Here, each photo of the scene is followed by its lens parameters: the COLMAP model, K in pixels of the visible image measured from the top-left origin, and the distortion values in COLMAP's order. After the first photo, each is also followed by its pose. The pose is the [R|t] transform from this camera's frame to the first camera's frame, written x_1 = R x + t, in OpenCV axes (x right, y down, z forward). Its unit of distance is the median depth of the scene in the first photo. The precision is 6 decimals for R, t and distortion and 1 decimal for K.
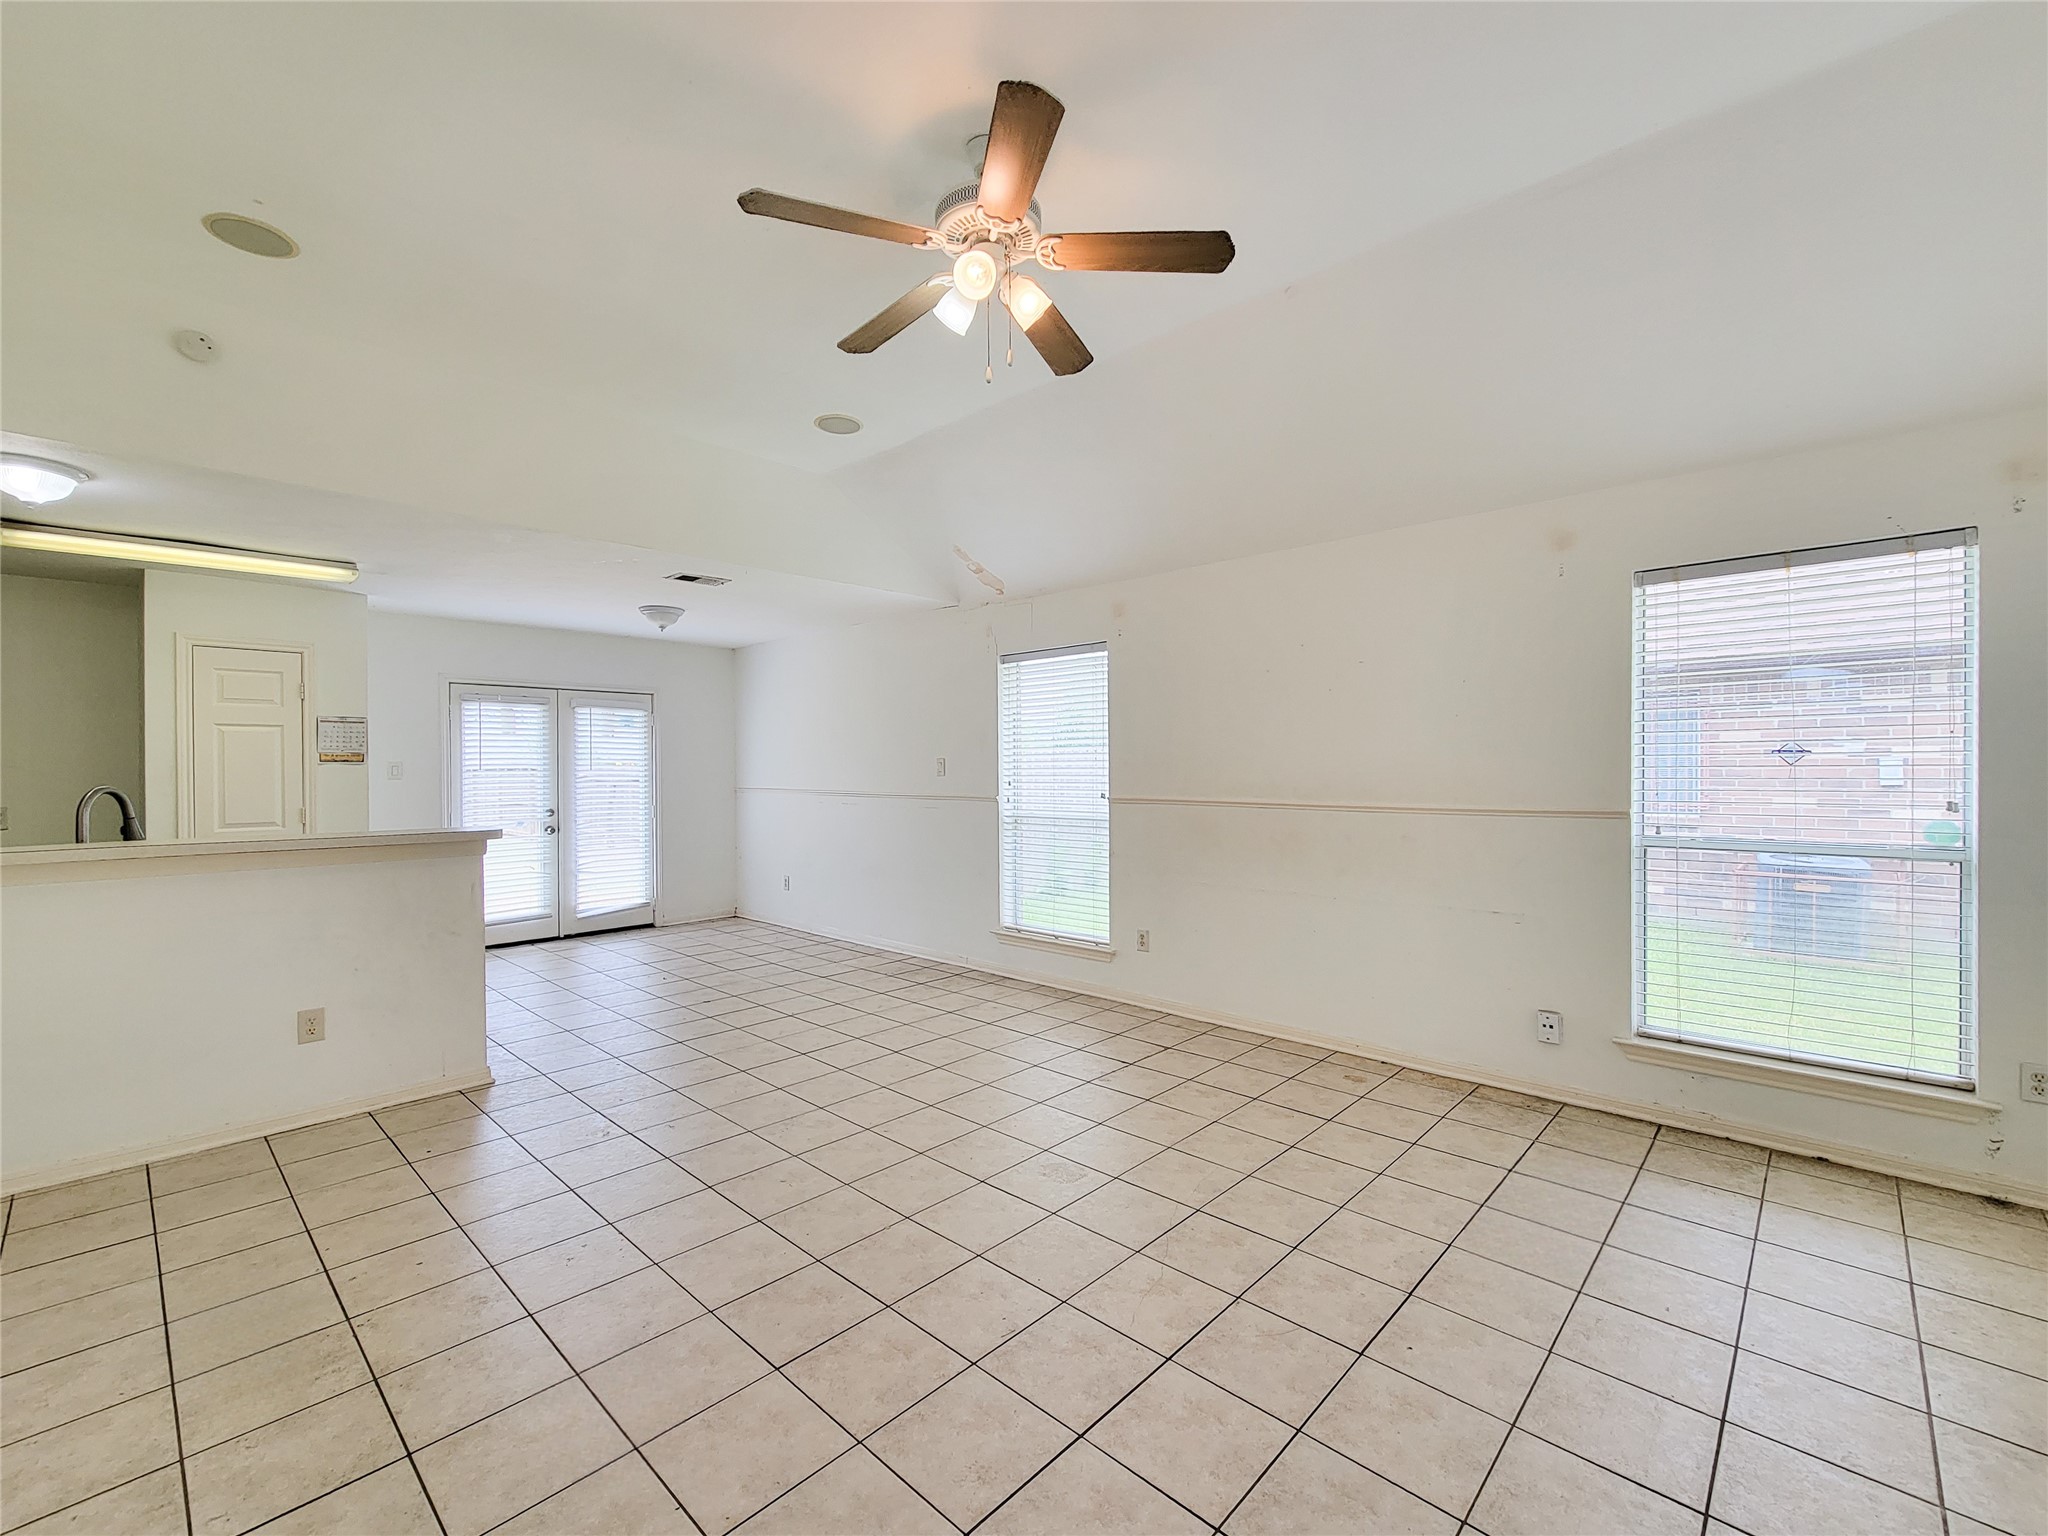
lens RADIAL K [[861.9, 0, 1006.4], [0, 861.9, 772.3], [0, 0, 1]] dist [-0.001434, -0.000341]
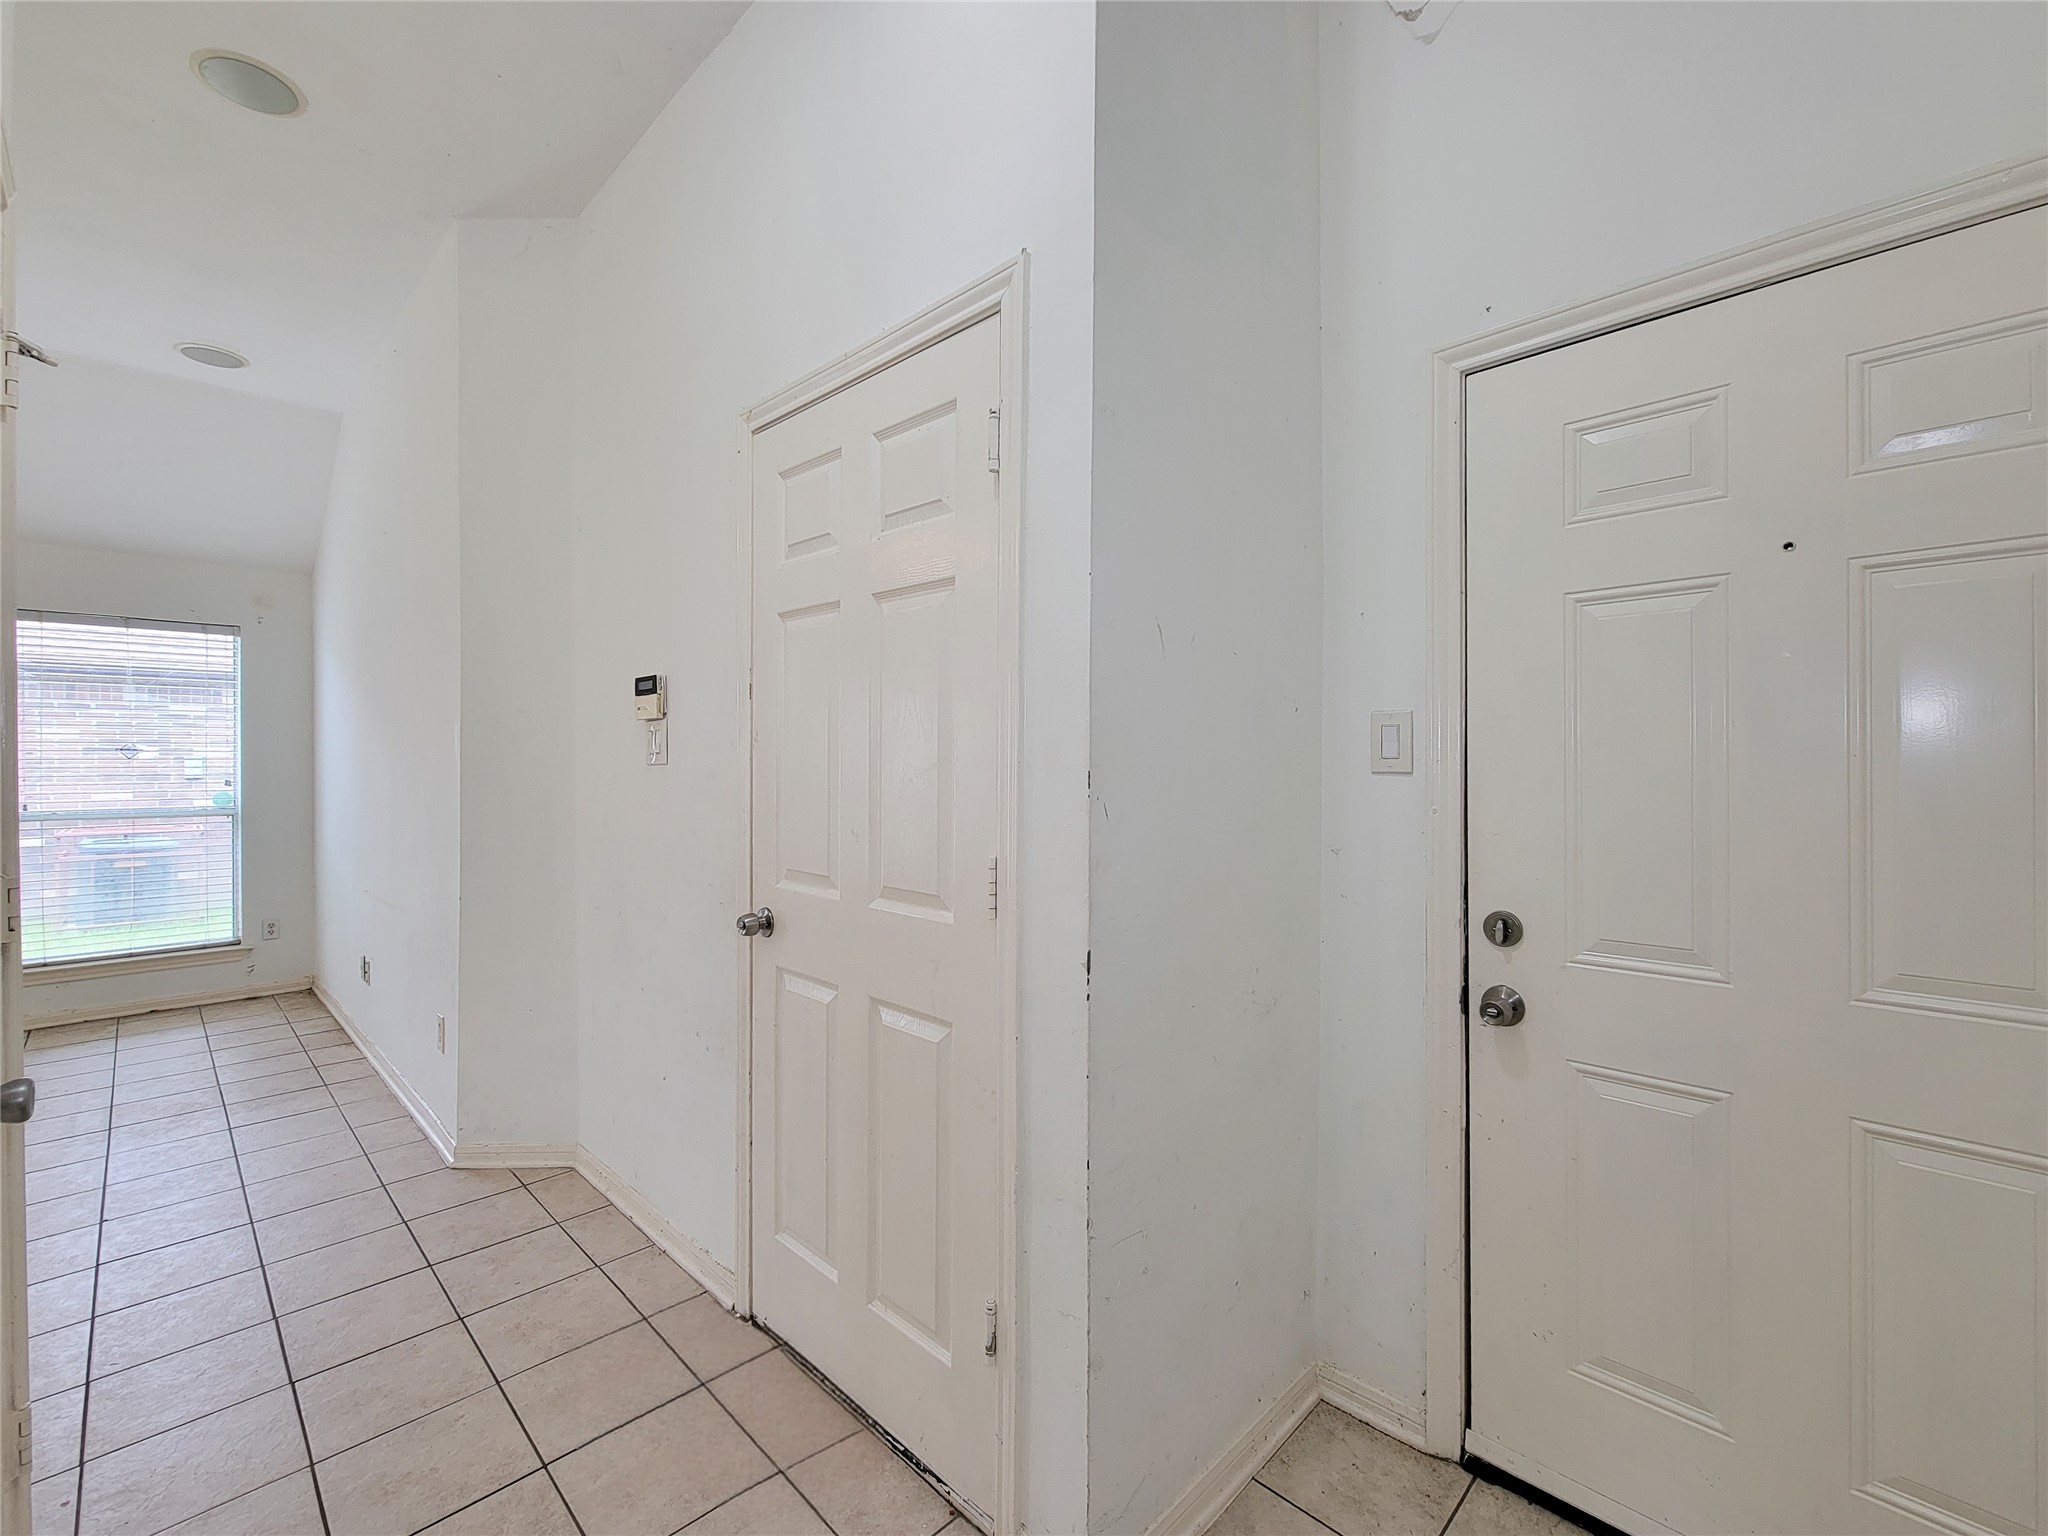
lens RADIAL K [[861.9, 0, 1024.0], [0, 861.9, 771.7], [0, 0, 1]] dist [-0.001434, -0.000341]
pose [[0.003281, -0.002309, 0.999992, -0.209531], [0.002536, 0.999994, 0.002301, 0.005684], [-0.999991, 0.002529, 0.003287, -0.202999]]
